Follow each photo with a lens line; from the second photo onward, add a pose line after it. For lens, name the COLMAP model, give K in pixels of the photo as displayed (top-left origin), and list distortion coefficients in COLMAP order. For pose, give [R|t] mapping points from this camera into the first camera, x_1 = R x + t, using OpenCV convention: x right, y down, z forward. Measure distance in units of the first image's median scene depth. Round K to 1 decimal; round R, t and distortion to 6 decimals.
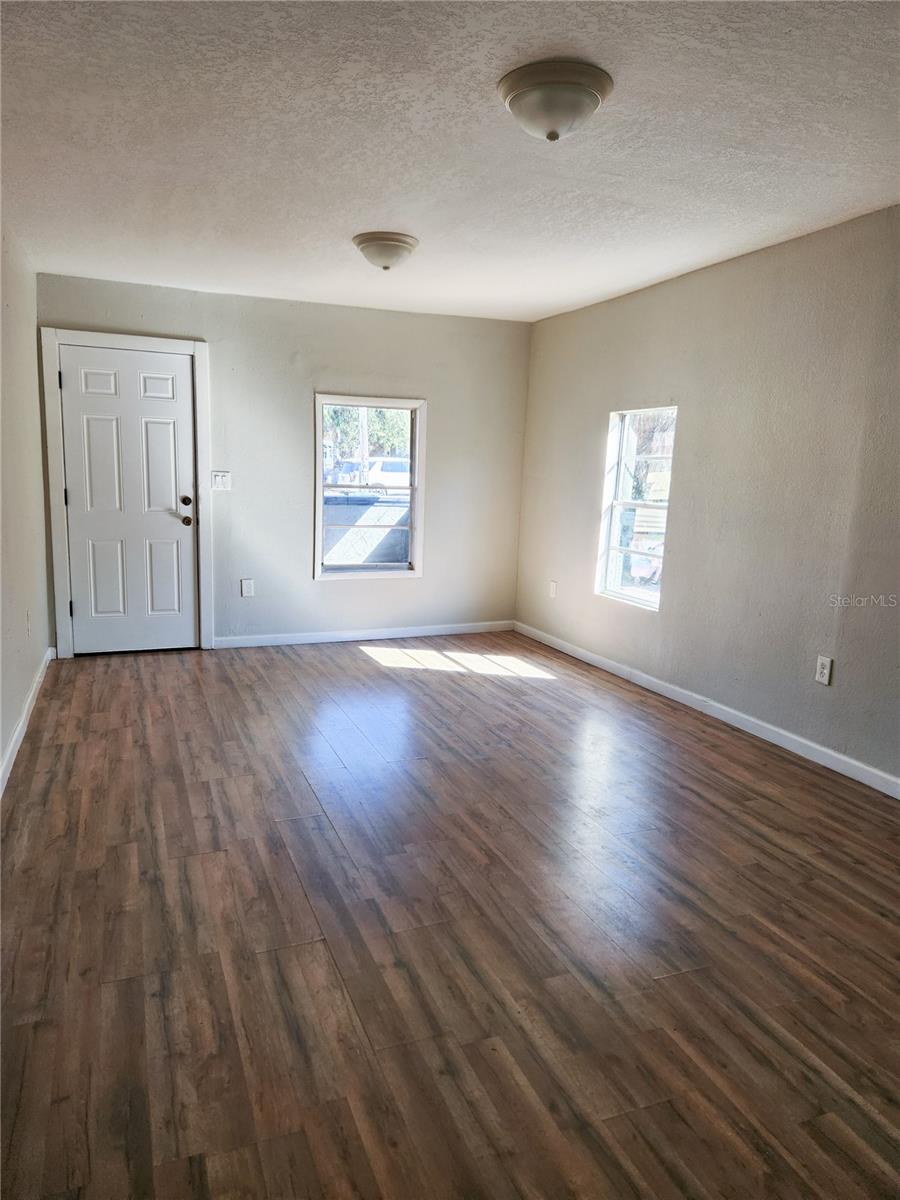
lens RADIAL K [[801.9, 0, 455.4], [0, 801.9, 603.1], [0, 0, 1]] dist [0.065934, -0.054821]
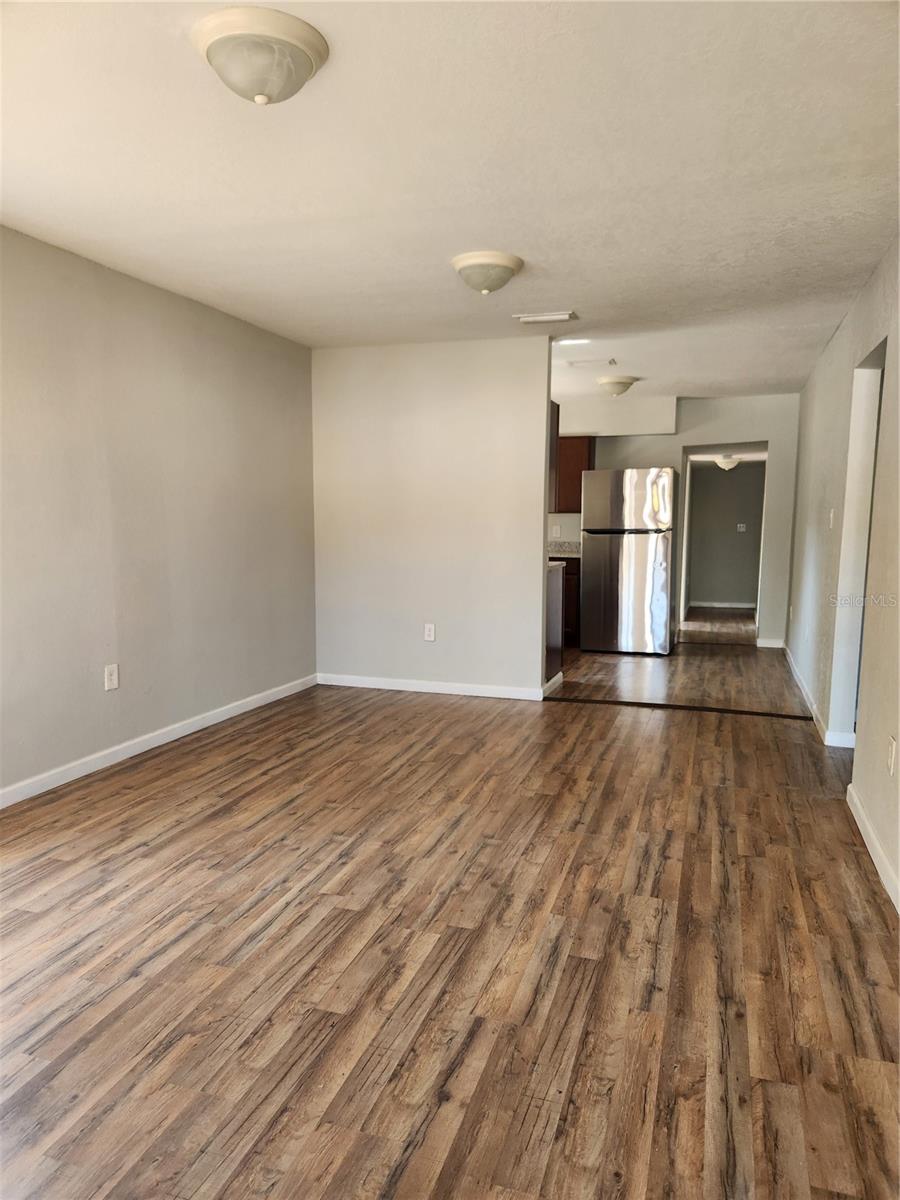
lens RADIAL K [[801.9, 0, 455.4], [0, 801.9, 603.1], [0, 0, 1]] dist [0.065934, -0.054821]
pose [[-0.759770, -0.104159, 0.641795, -0.656499], [0.082655, 0.963604, 0.254235, -0.283613], [-0.644917, 0.246208, -0.723508, 1.667311]]
